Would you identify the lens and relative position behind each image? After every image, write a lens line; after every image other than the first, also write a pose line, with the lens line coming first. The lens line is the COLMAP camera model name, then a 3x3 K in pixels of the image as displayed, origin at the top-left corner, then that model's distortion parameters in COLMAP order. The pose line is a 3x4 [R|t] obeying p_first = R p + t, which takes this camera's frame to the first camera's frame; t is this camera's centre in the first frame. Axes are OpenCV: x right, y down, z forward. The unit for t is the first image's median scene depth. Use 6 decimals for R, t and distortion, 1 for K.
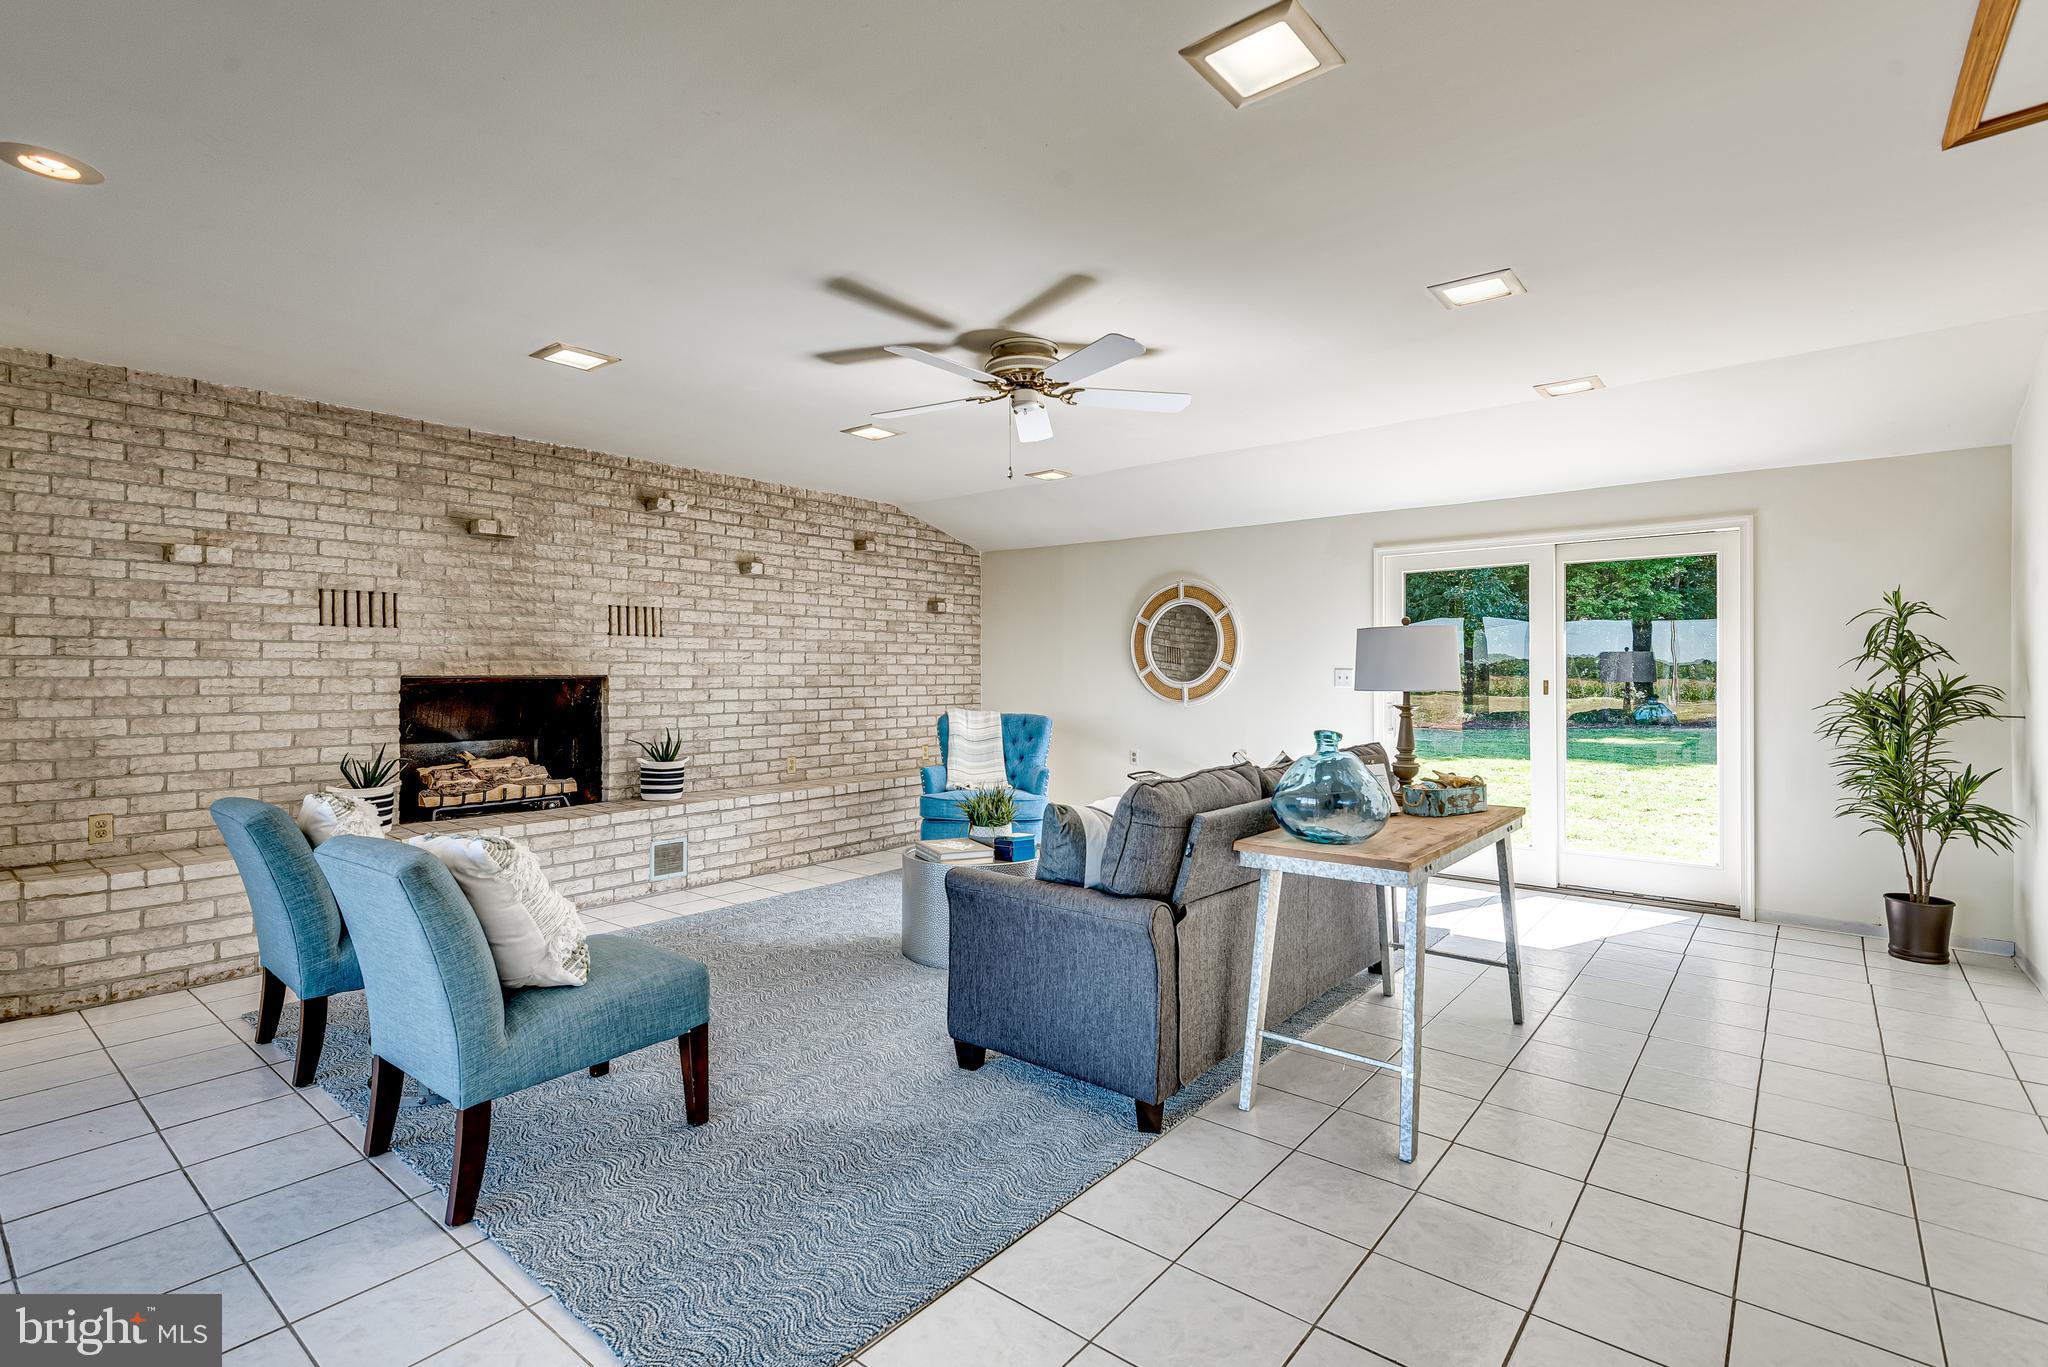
lens RADIAL K [[933.0, 0, 1016.2], [0, 933.0, 677.7], [0, 0, 1]] dist [0.039786, -0.018560]
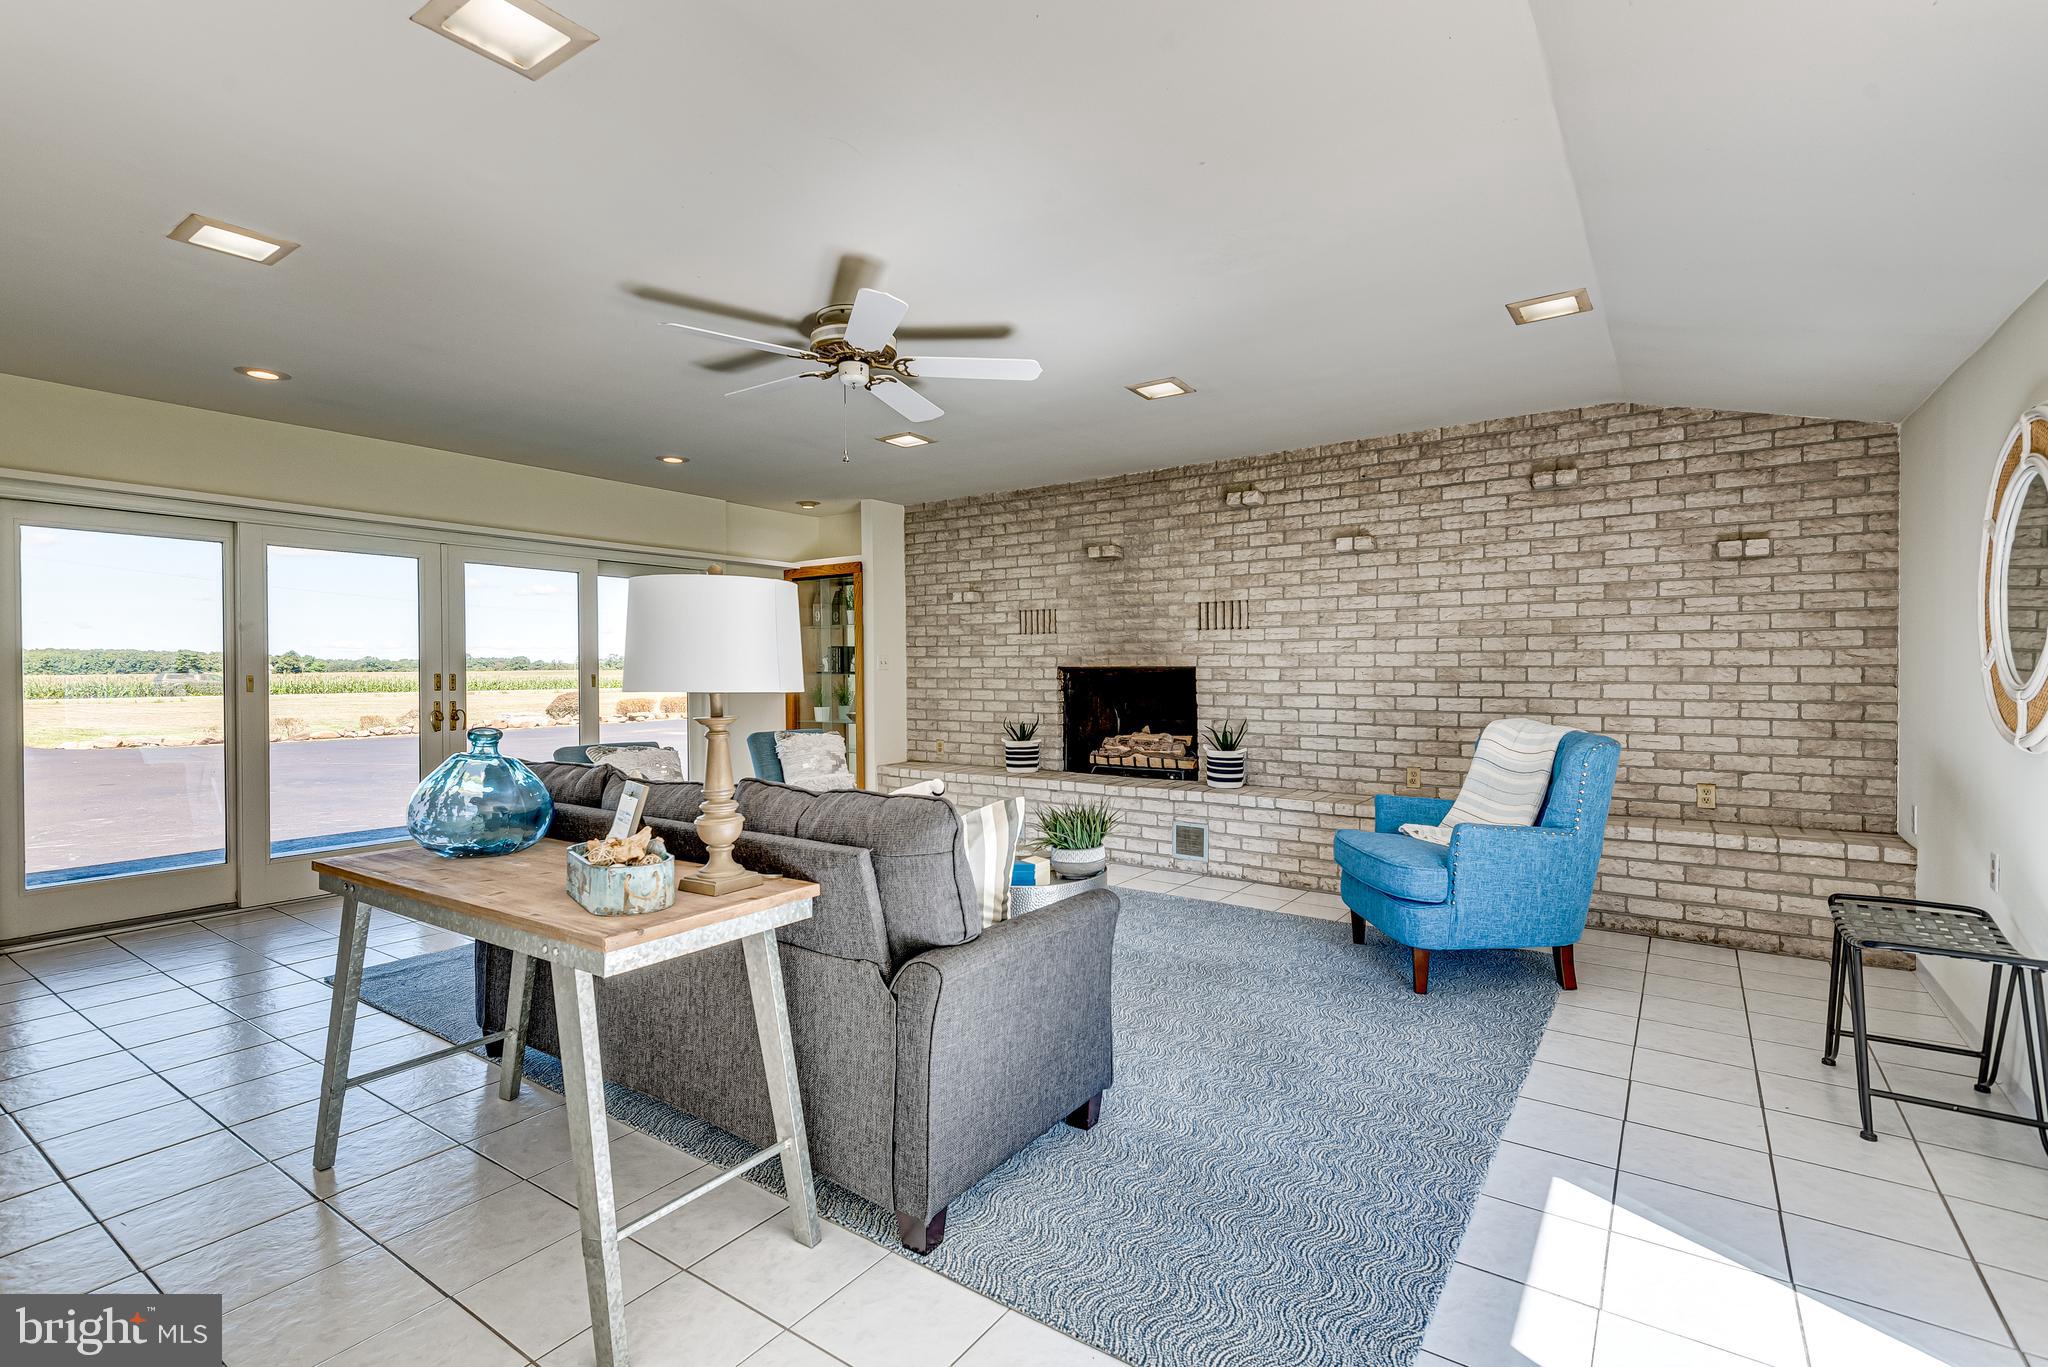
lens RADIAL K [[917.8, 0, 1055.7], [0, 917.8, 686.5], [0, 0, 1]] dist [0.025226, -0.017685]
pose [[0.103916, 0.026412, -0.994235, 0.597072], [-0.000449, 0.999648, 0.026509, -0.007411], [0.994586, -0.002309, 0.103891, 0.700498]]
